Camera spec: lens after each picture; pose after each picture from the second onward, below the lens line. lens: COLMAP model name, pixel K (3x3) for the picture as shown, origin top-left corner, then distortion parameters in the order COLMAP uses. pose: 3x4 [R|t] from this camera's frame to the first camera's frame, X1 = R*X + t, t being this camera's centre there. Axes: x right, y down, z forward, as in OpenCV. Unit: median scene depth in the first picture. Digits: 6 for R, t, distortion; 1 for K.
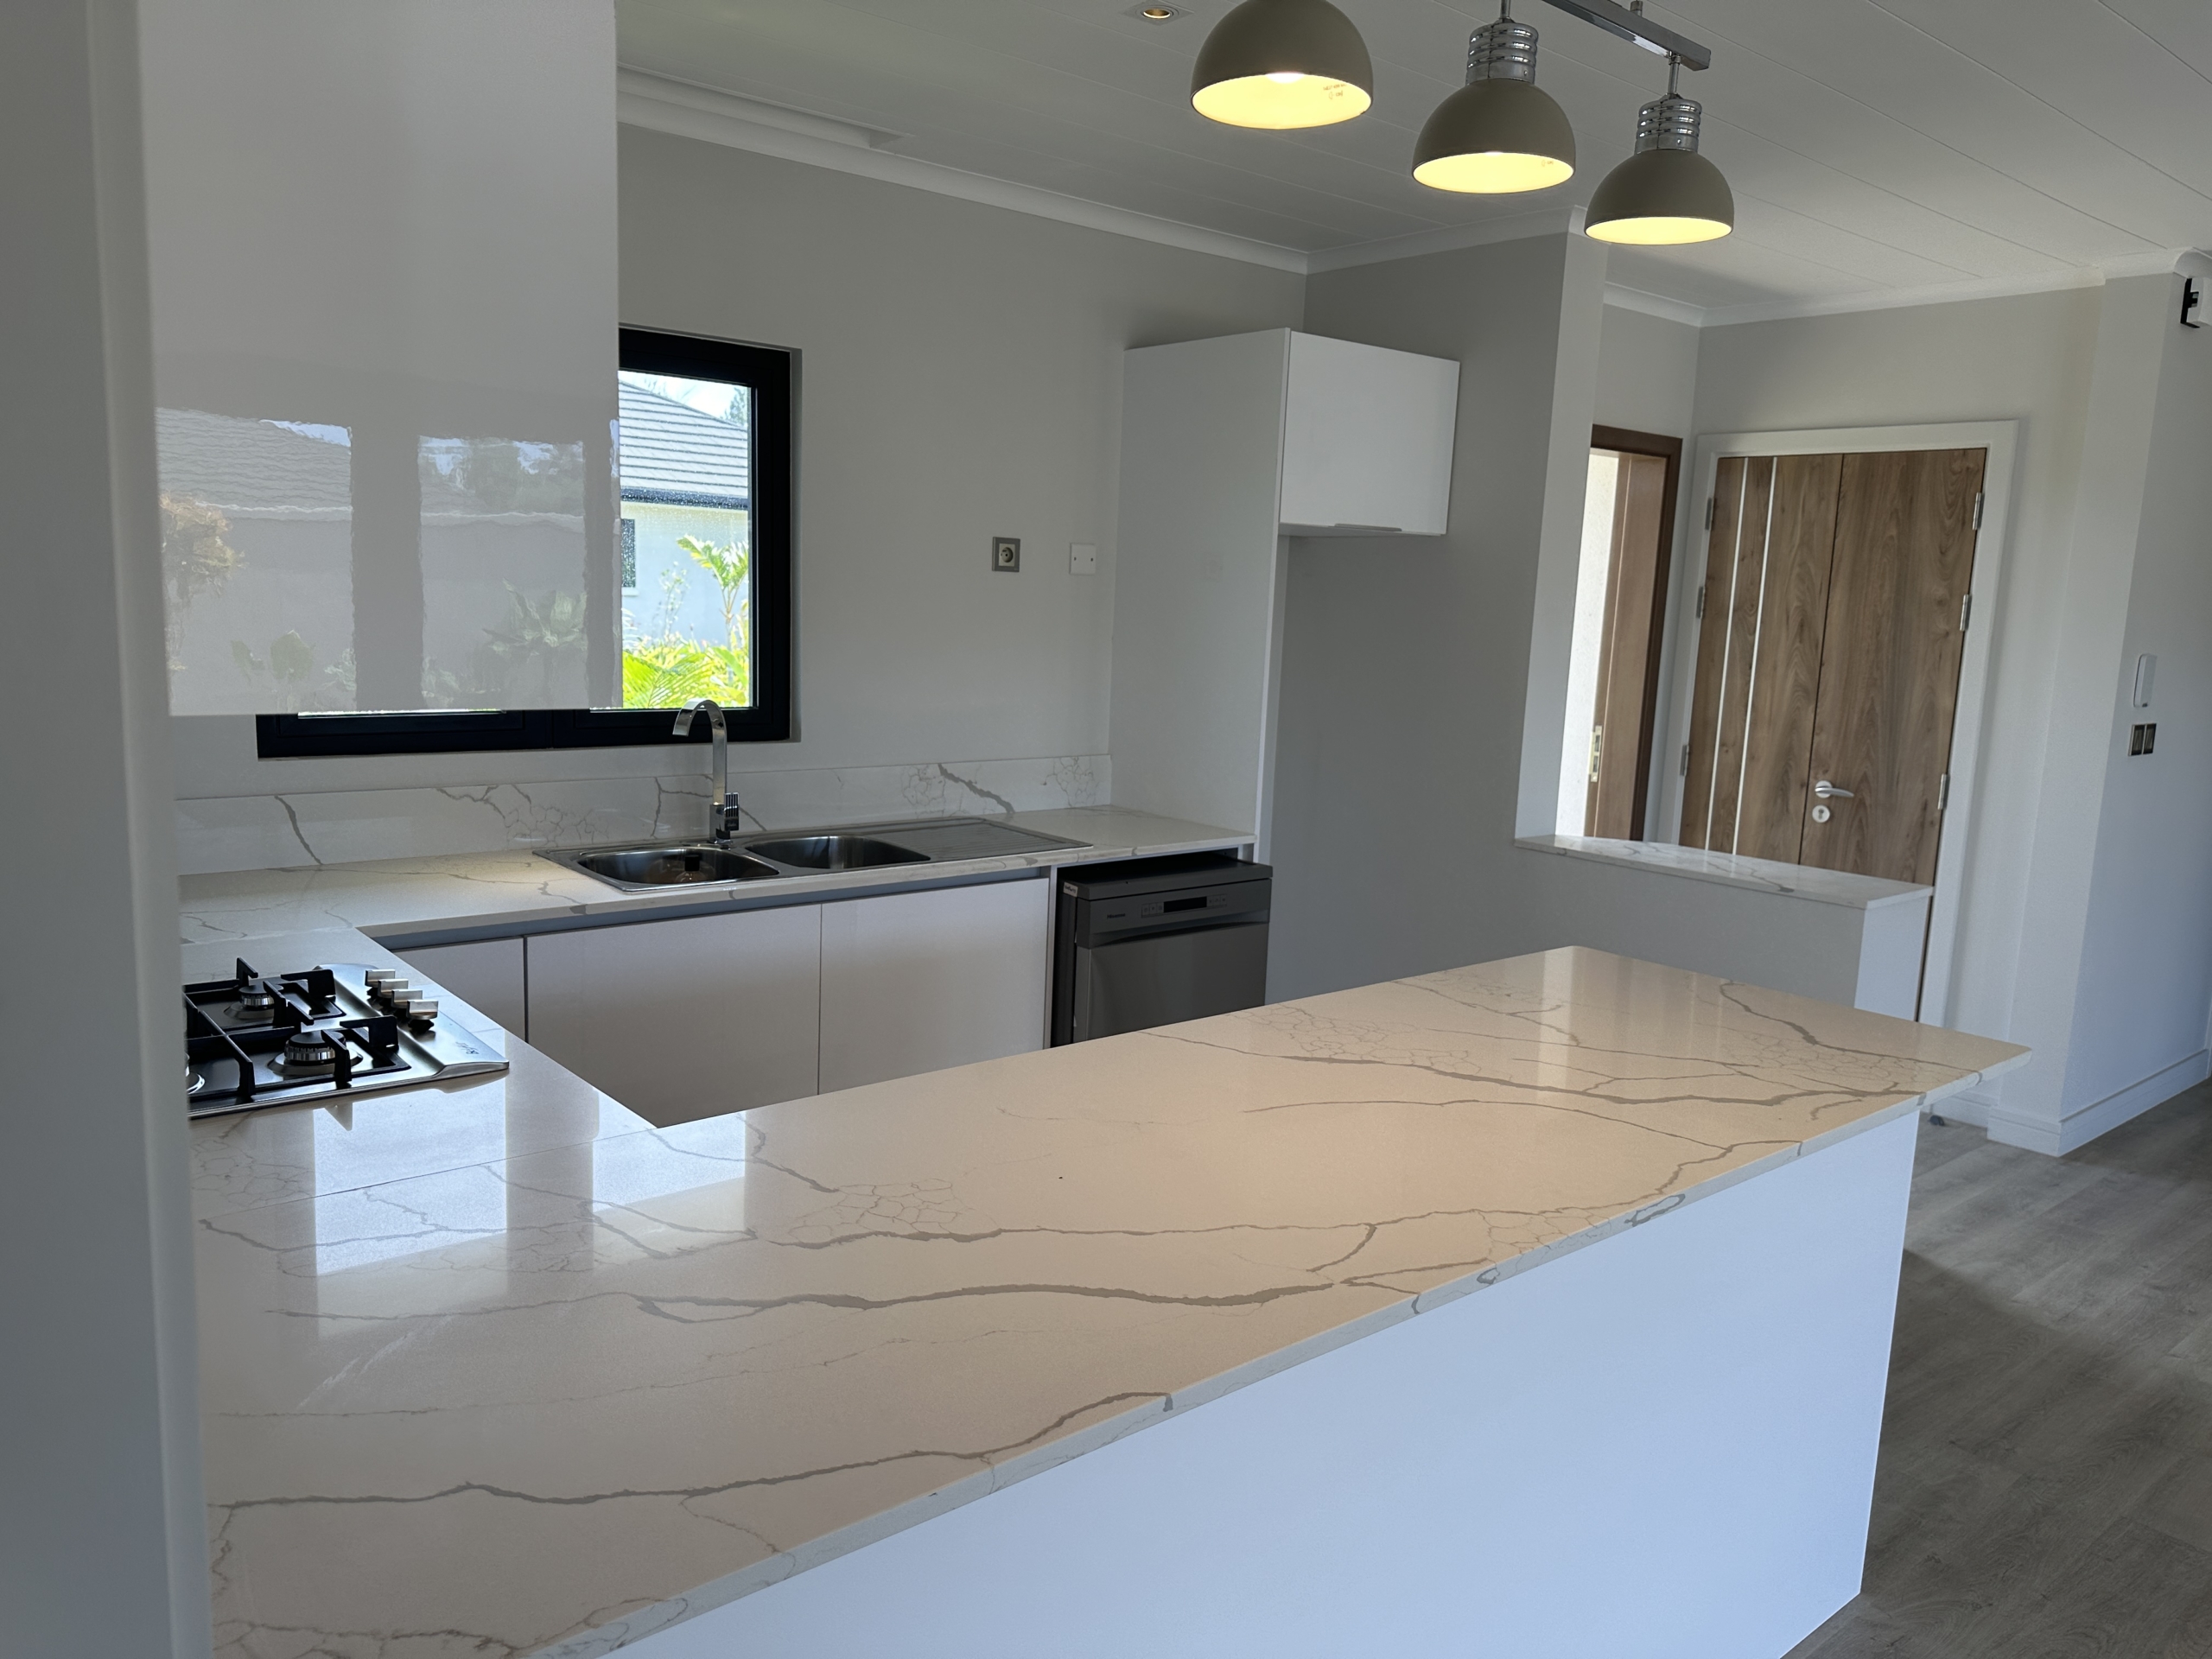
lens RADIAL K [[1531.6, 0, 1097.2], [0, 1531.6, 825.4], [0, 0, 1]] dist [0.042849, 0.000166]
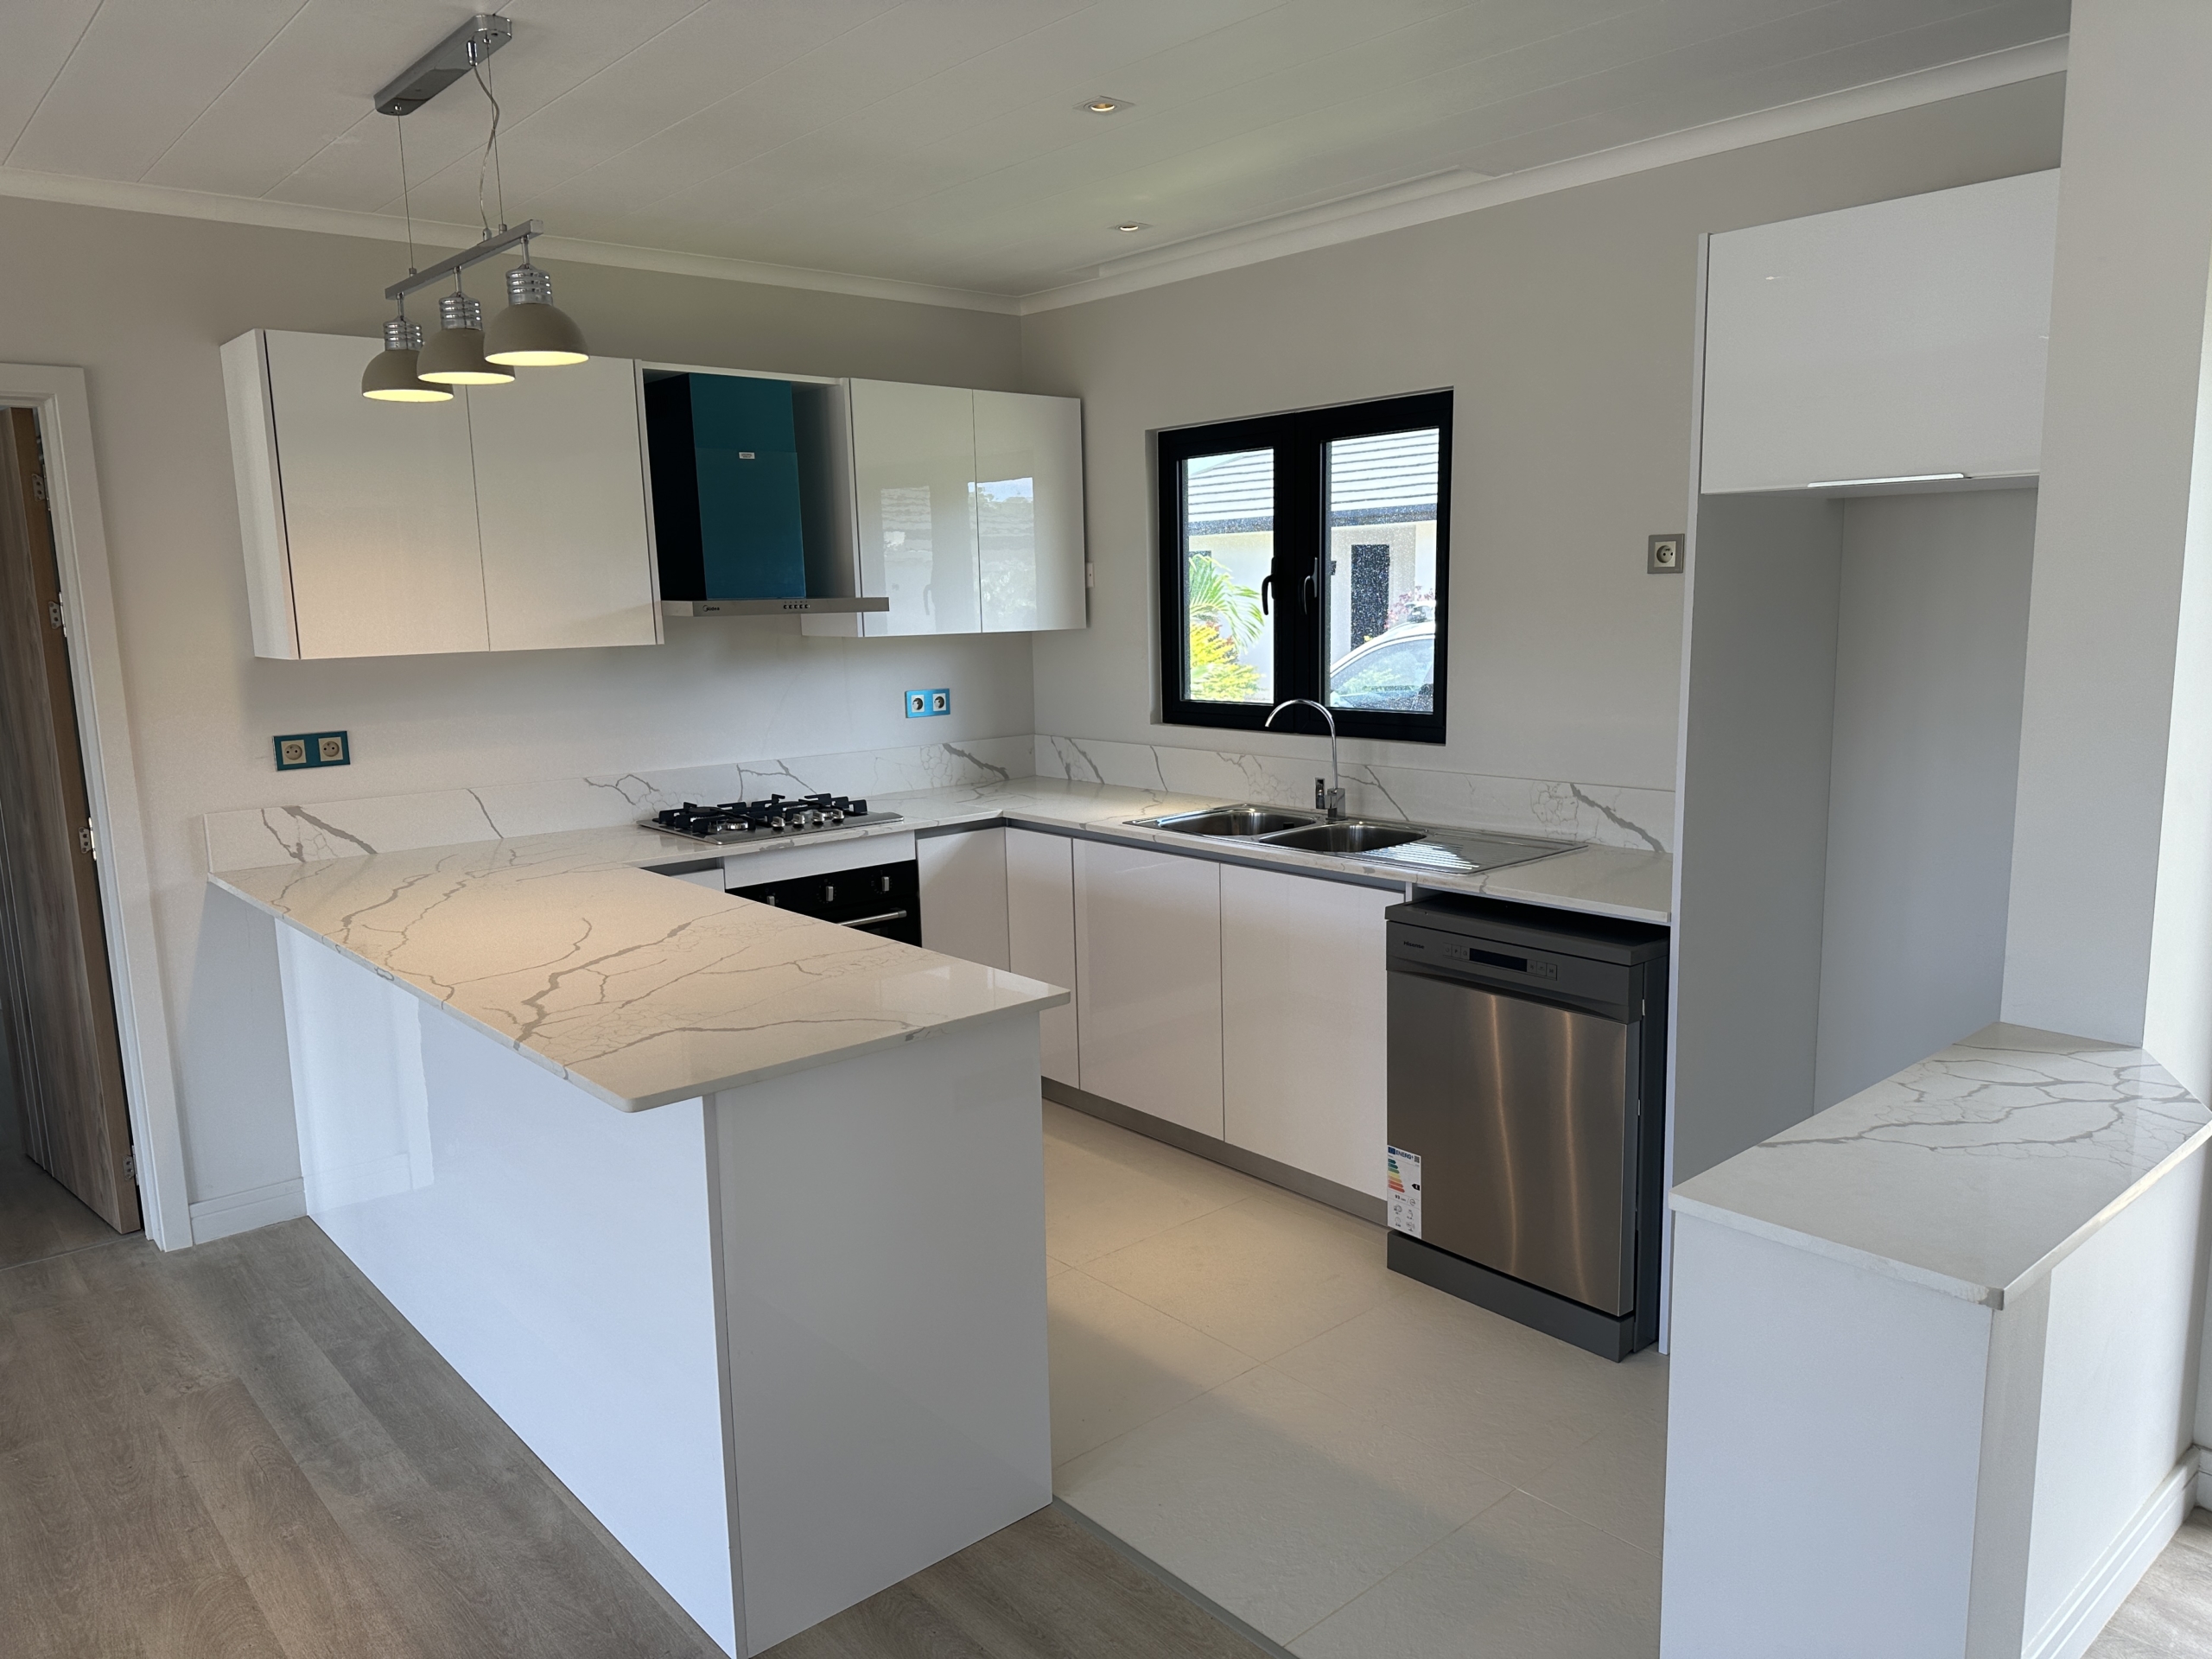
lens RADIAL K [[1531.6, 0, 1111.2], [0, 1531.6, 835.0], [0, 0, 1]] dist [0.042849, 0.000166]
pose [[0.029911, 0.121807, -0.992103, 0.893212], [-0.124815, 0.985234, 0.117200, -0.090888], [0.991729, 0.120323, 0.044673, 0.730050]]
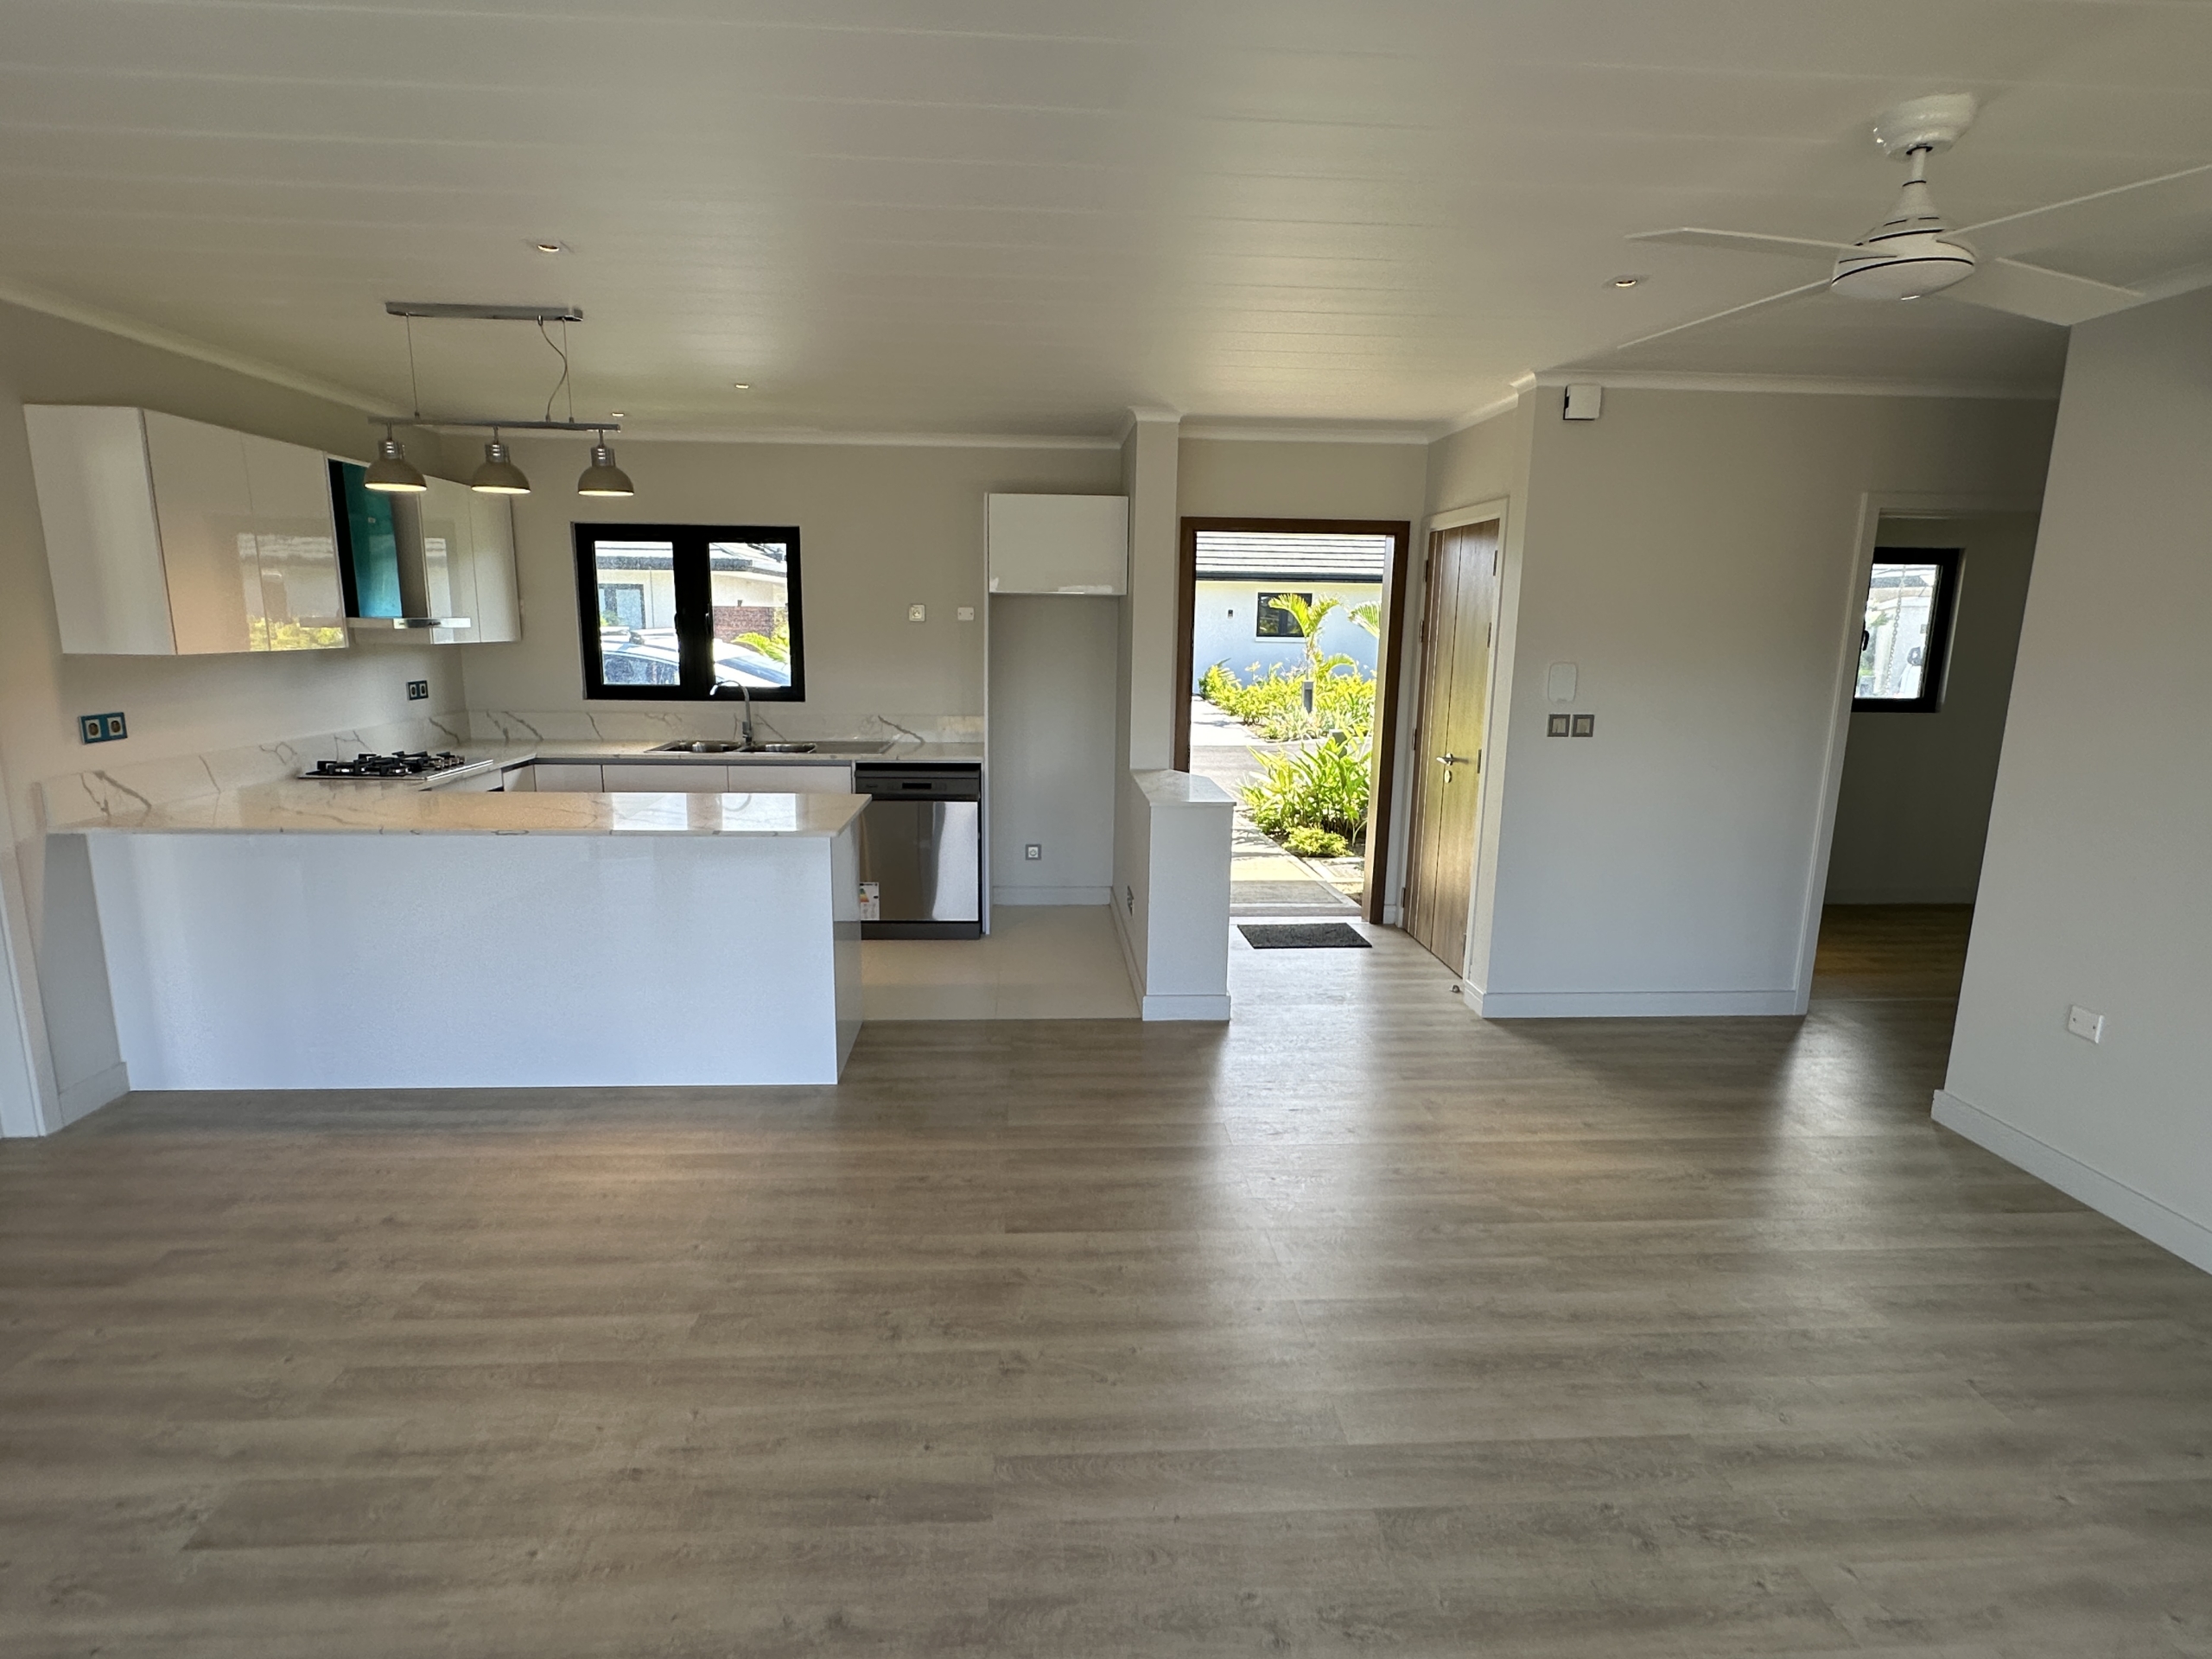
lens RADIAL K [[1106.4, 0, 1098.0], [0, 1106.4, 836.6], [0, 0, 1]] dist [-0.008365, 0.000191]
pose [[0.811344, 0.089572, -0.577666, 1.087581], [-0.073627, 0.995980, 0.051024, 0.025827], [0.579914, 0.001133, 0.814677, -0.046797]]
